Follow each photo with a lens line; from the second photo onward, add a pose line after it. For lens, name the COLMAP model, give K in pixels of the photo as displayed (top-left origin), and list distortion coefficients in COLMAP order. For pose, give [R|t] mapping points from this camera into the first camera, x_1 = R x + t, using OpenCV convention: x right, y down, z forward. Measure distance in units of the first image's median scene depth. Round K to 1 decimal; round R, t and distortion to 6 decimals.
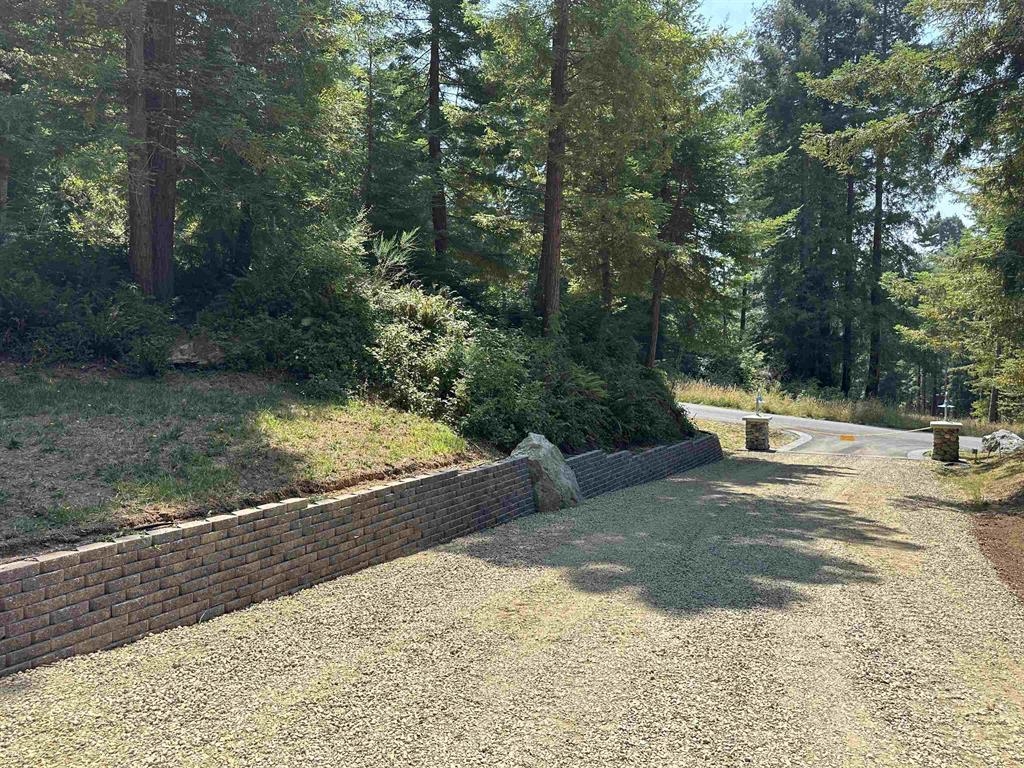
lens RADIAL K [[724.8, 0, 512.0], [0, 724.8, 384.0], [0, 0, 1]] dist [0.154322, -0.273132]
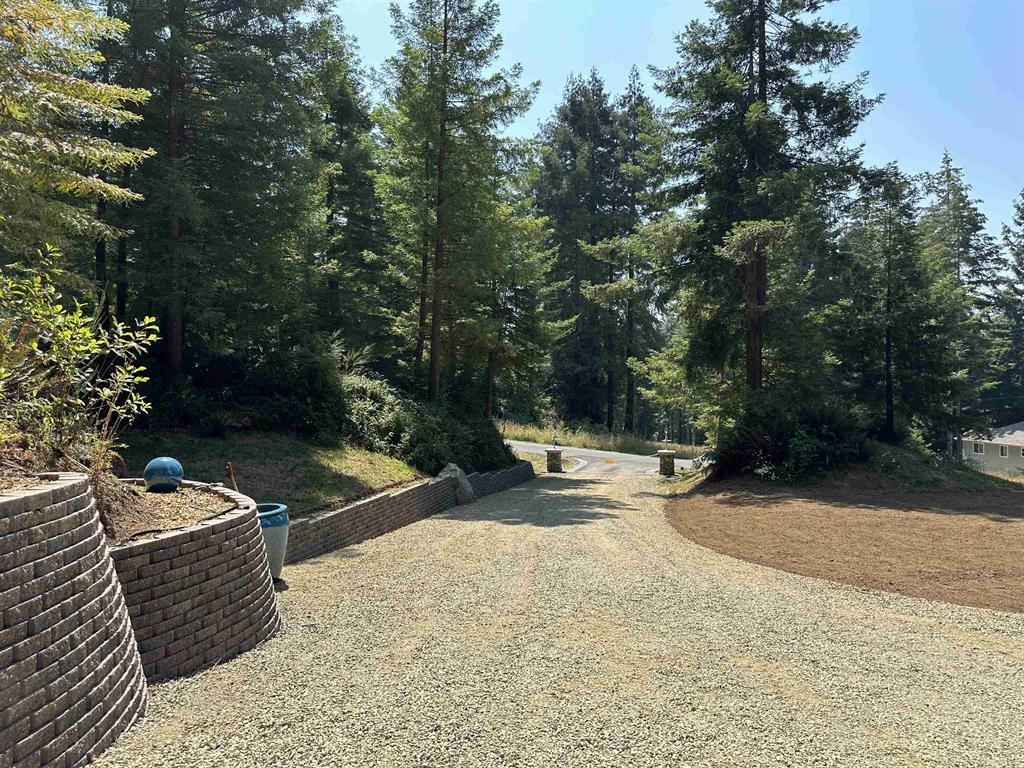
lens RADIAL K [[724.8, 0, 512.0], [0, 724.8, 384.0], [0, 0, 1]] dist [0.154322, -0.273132]
pose [[0.958730, 0.003746, 0.284294, -0.183237], [0.009085, 0.998999, -0.043802, -0.026034], [-0.284174, 0.044577, 0.957736, -0.426019]]
